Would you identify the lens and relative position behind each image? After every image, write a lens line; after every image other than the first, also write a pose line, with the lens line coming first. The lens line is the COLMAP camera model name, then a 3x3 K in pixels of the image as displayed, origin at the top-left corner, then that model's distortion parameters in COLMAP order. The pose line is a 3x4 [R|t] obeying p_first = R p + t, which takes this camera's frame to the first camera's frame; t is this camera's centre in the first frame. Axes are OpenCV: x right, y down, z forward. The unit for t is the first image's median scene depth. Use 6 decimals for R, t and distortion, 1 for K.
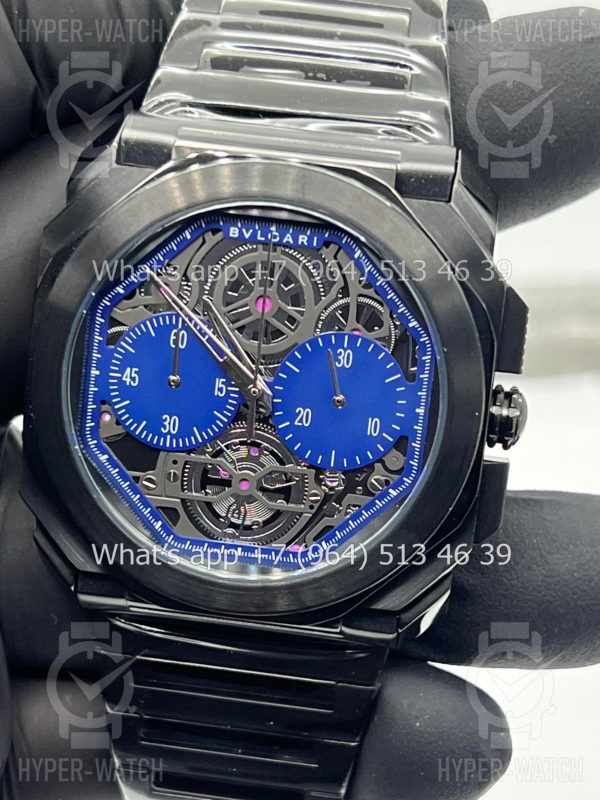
lens RADIAL K [[1857.5, 0, 302.4], [0, 1857.5, 448.0], [0, 0, 1]] dist [0.255636, 0.000000]
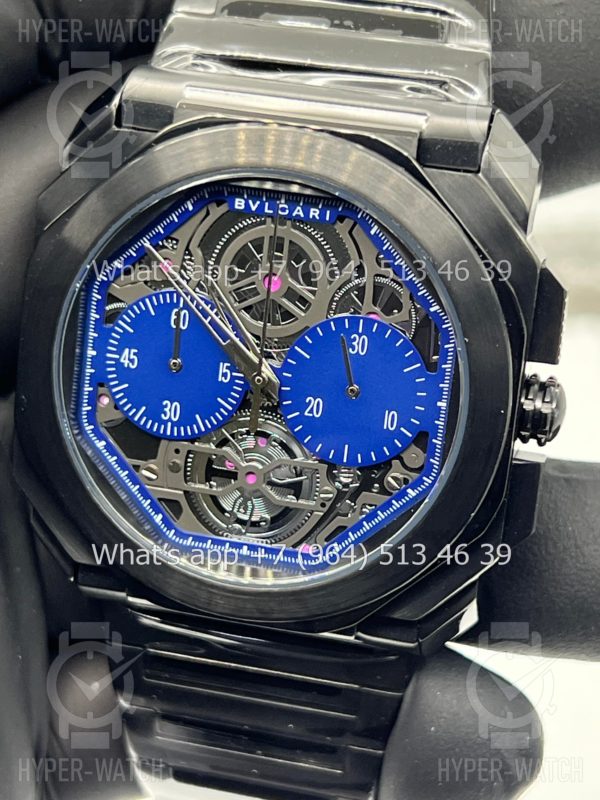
lens RADIAL K [[1857.5, 0, 302.8], [0, 1857.5, 394.9], [0, 0, 1]] dist [0.255636, 0.000000]
pose [[0.993770, 0.021810, -0.109299, 0.093715], [-0.015565, 0.998215, 0.057664, -0.074649], [0.110362, -0.055604, 0.992335, 0.097543]]
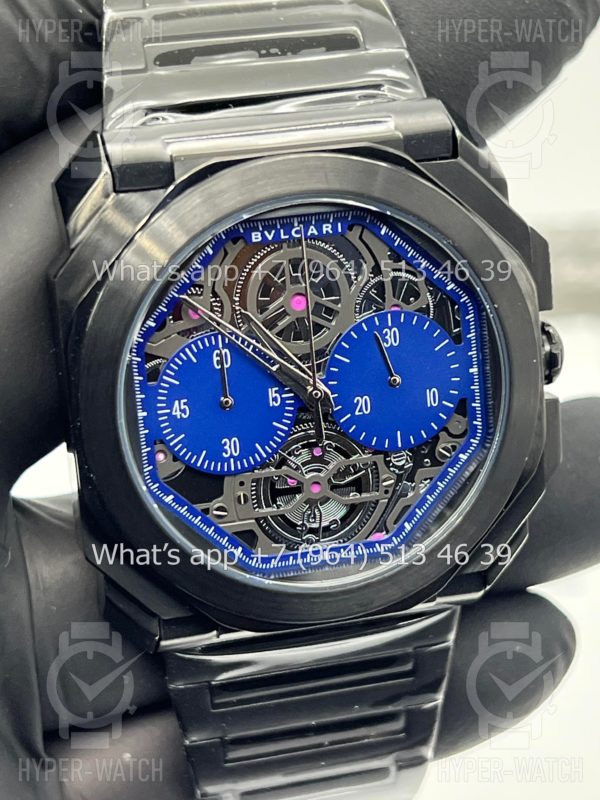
lens RADIAL K [[1857.5, 0, 305.4], [0, 1857.5, 401.2], [0, 0, 1]] dist [0.255636, 0.000000]
pose [[0.930446, -0.250075, 0.267832, -0.284866], [0.230390, 0.967622, 0.103094, -0.125001], [-0.284941, -0.034218, 0.957934, 0.078924]]
